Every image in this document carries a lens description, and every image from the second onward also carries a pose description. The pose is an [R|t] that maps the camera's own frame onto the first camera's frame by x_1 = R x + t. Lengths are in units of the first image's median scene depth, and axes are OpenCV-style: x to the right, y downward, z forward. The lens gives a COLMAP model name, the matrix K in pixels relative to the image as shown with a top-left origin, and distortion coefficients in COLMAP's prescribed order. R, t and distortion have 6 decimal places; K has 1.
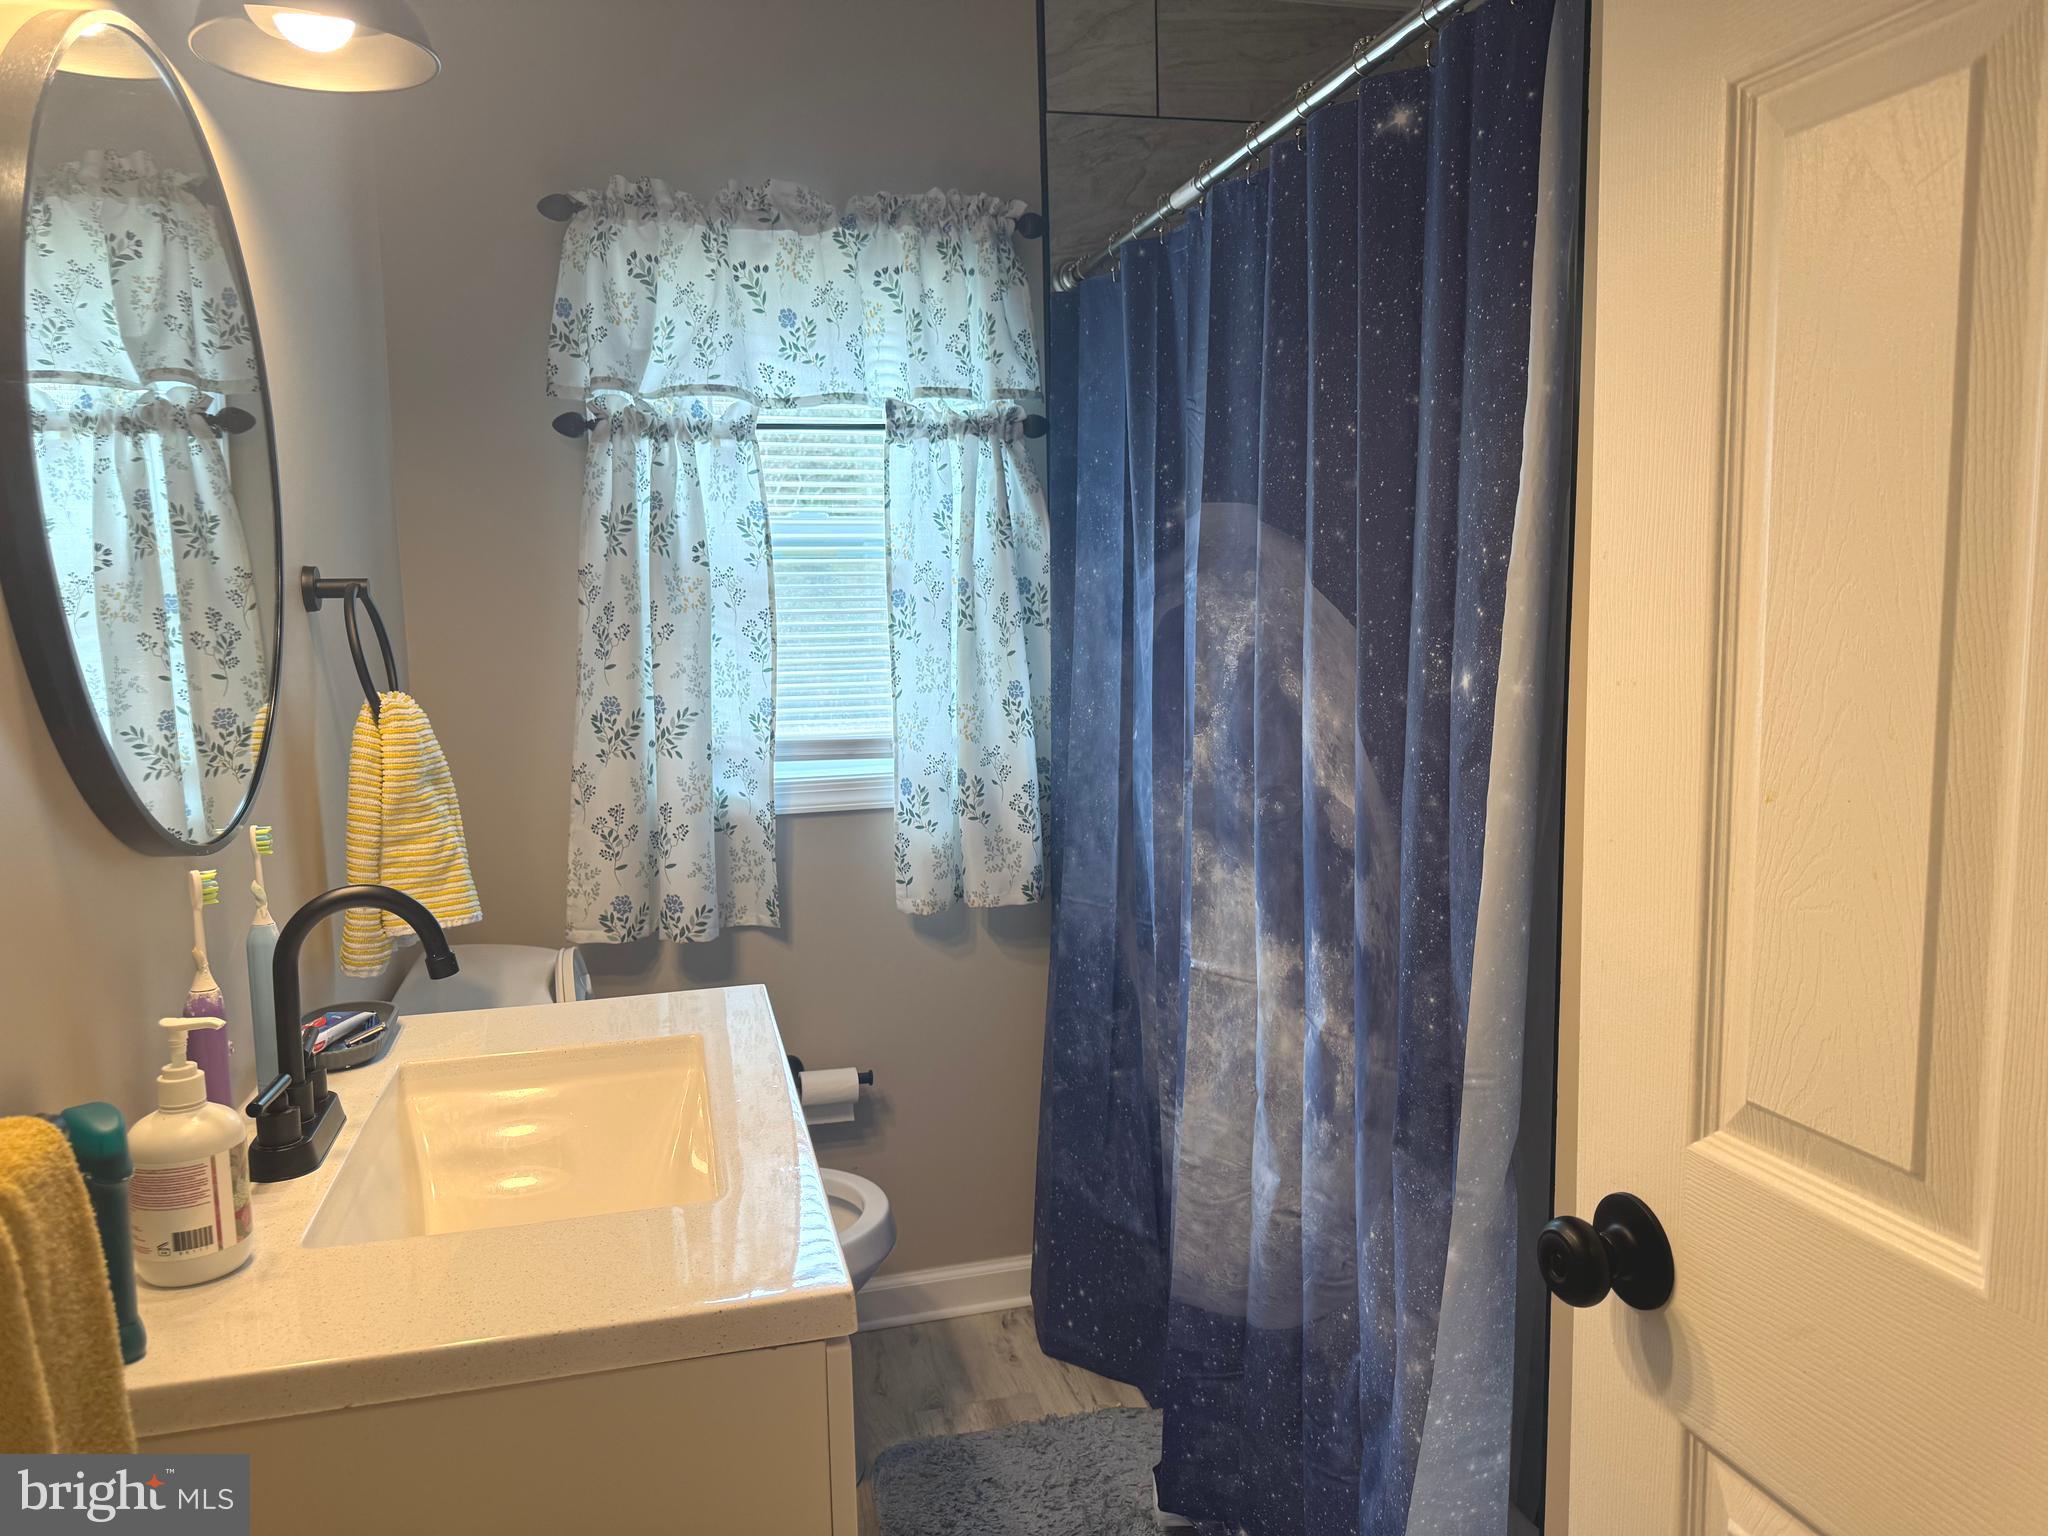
lens RADIAL K [[1428.1, 0, 1023.6], [0, 1428.1, 779.4], [0, 0, 1]] dist [0.120894, -0.189425]
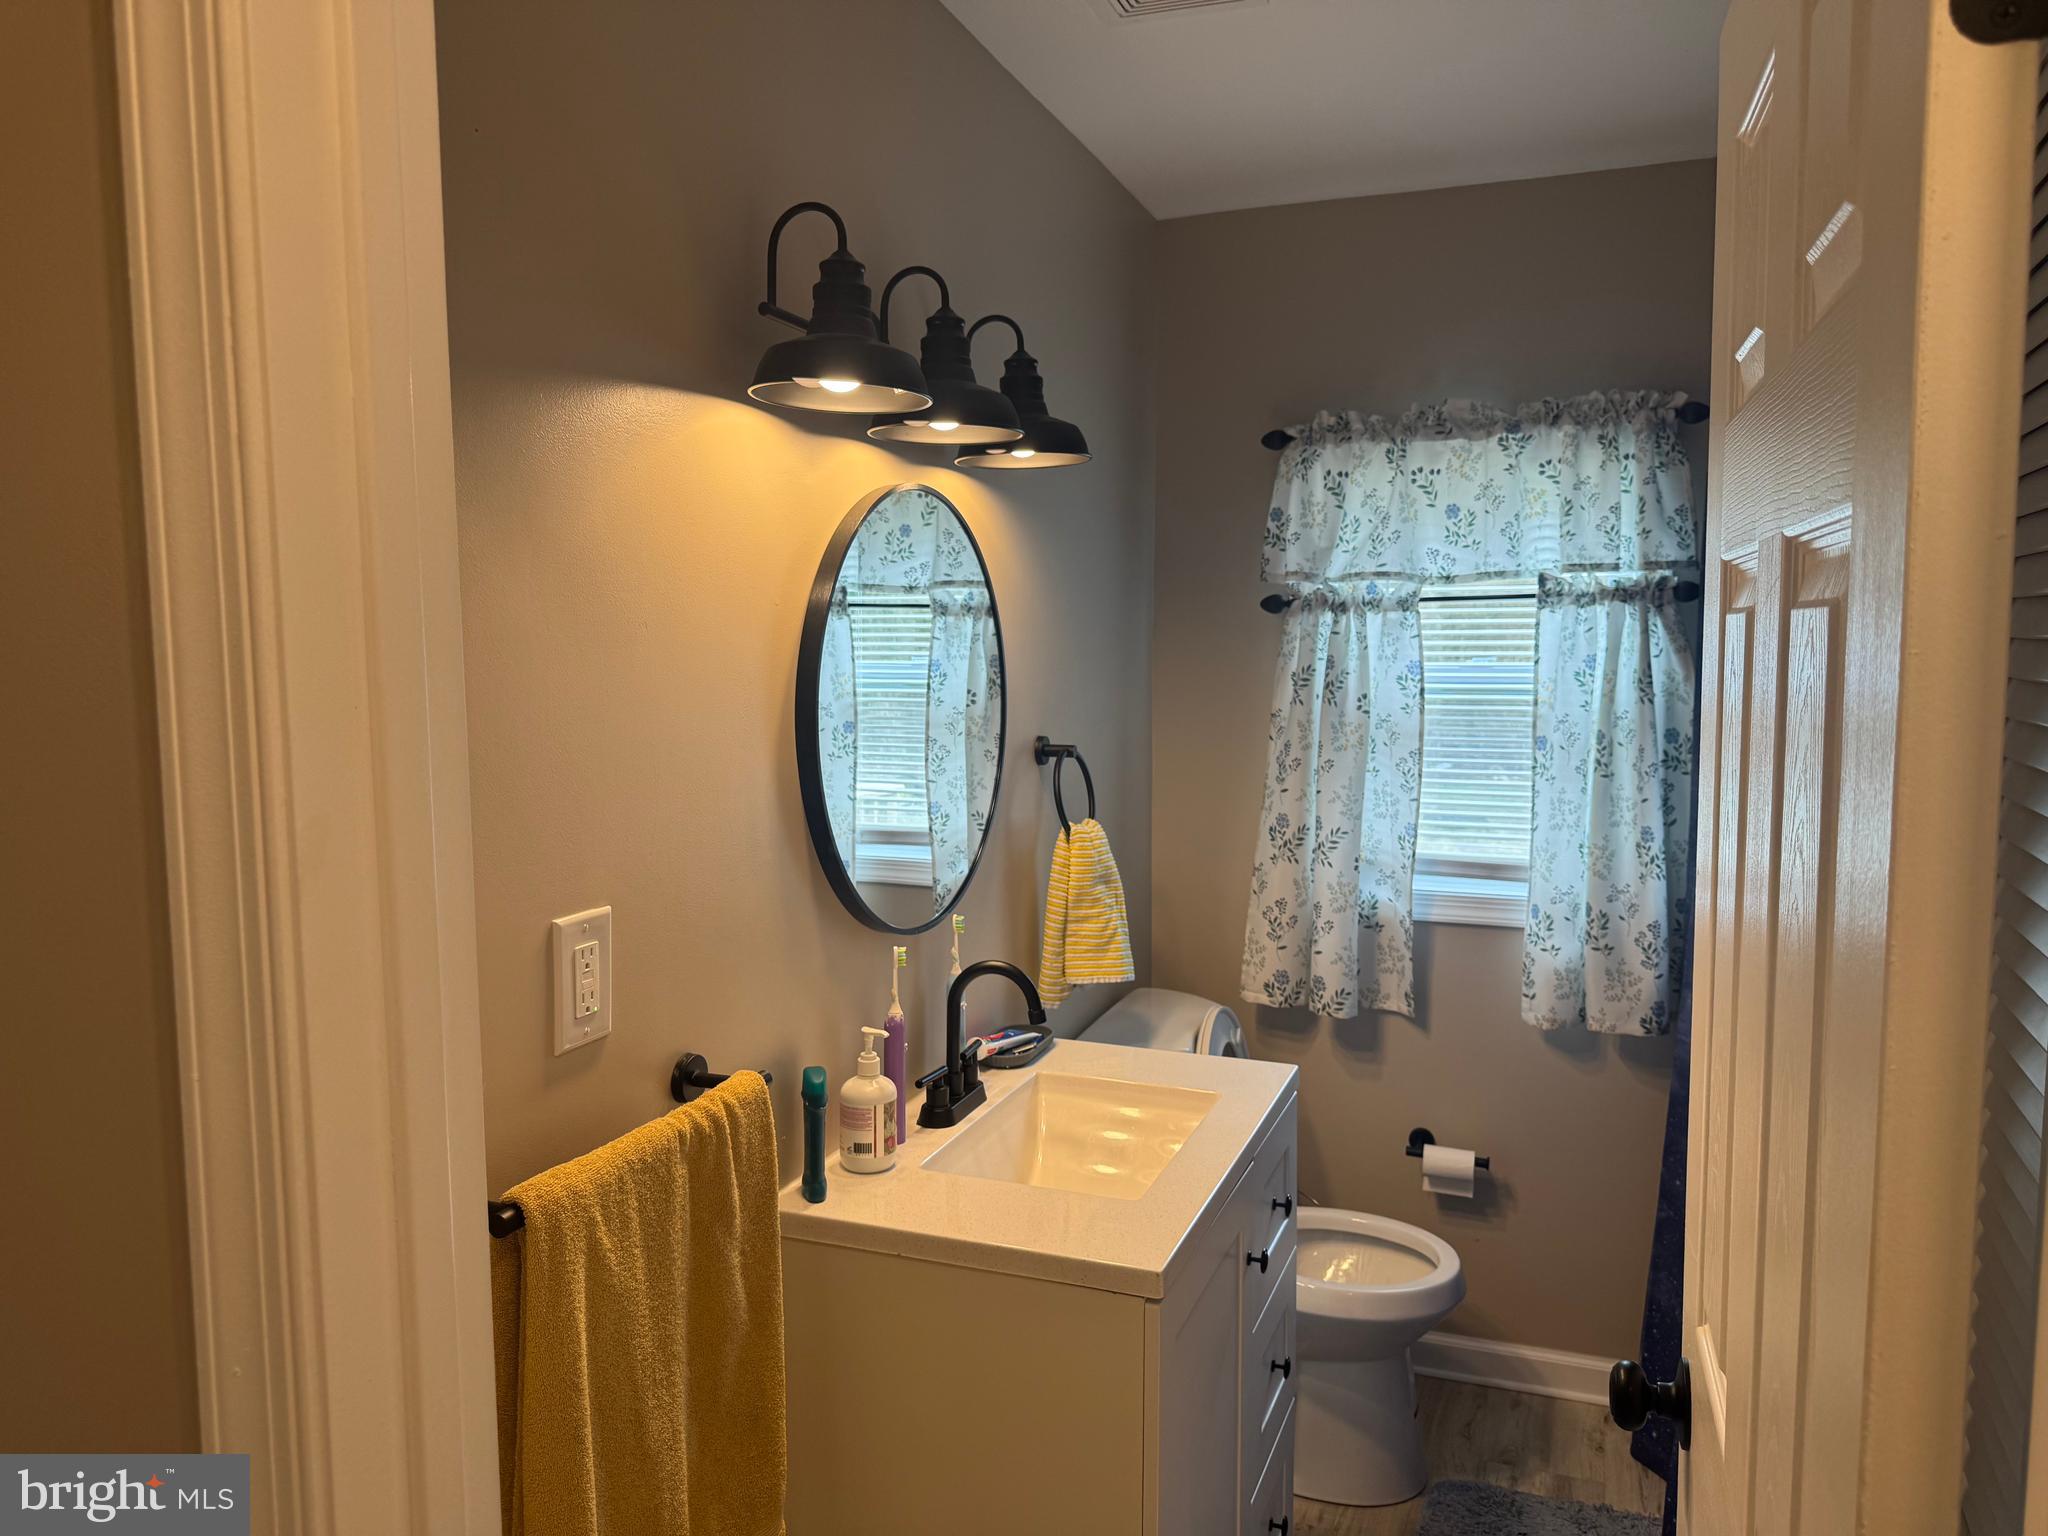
lens RADIAL K [[1421.5, 0, 1024.0], [0, 1421.5, 768.0], [0, 0, 1]] dist [0.169532, -0.341762]
pose [[0.816034, 0.069051, -0.573864, 0.247050], [-0.086662, 0.996232, -0.003361, -0.072497], [0.571470, 0.052475, 0.818944, -0.168972]]
